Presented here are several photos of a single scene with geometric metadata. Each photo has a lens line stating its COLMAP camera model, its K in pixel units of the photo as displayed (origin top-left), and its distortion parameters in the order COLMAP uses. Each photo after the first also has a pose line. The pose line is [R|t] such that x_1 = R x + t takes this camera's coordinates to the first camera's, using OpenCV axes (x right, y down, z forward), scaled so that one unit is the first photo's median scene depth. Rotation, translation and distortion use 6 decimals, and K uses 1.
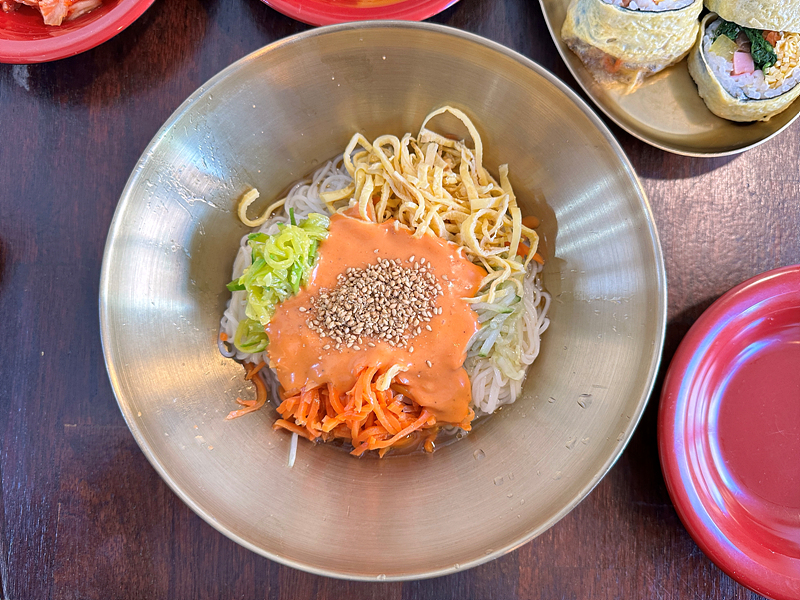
lens RADIAL K [[608.1, 0, 424.3], [0, 608.1, 300.4], [0, 0, 1]] dist [0.007593, -0.063639]
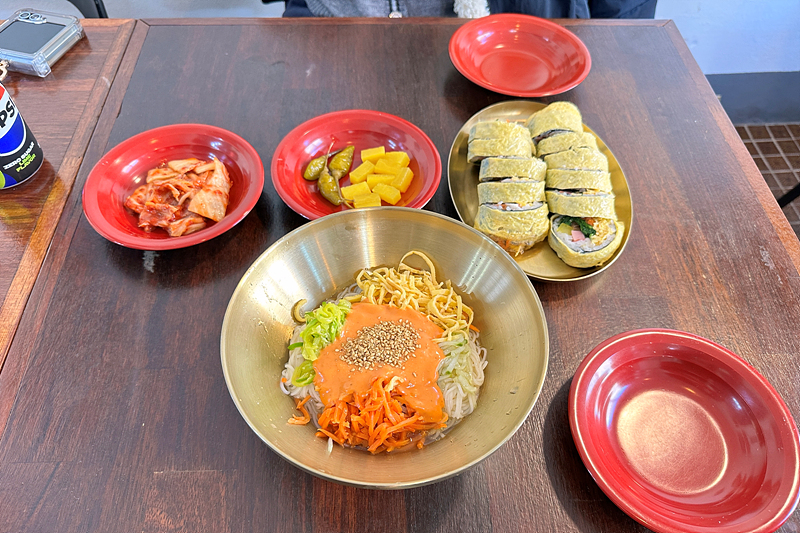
lens RADIAL K [[535.6, 0, 400.0], [0, 535.6, 266.5], [0, 0, 1]] dist [0.064361, -0.200572]
pose [[0.997402, -0.048404, 0.053357, -0.094977], [0.068875, 0.857848, -0.509268, 0.564717], [-0.021121, 0.511619, 0.858952, -0.365011]]
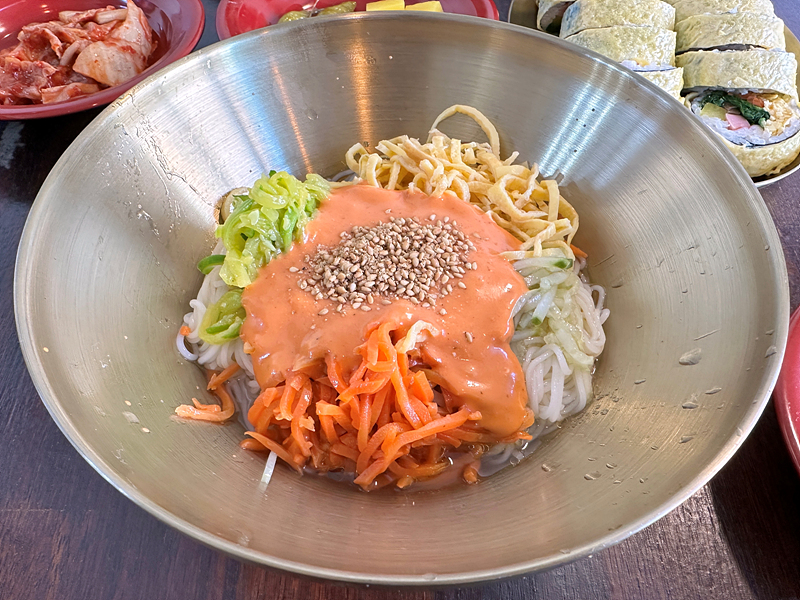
lens RADIAL K [[600.2, 0, 400.0], [0, 600.2, 300.0], [0, 0, 1]] dist [-0.042926, 0.008242]
pose [[0.999332, -0.024865, 0.026790, -0.087935], [0.034645, 0.877976, -0.477449, 0.406796], [-0.011649, 0.478058, 0.878251, 0.355255]]
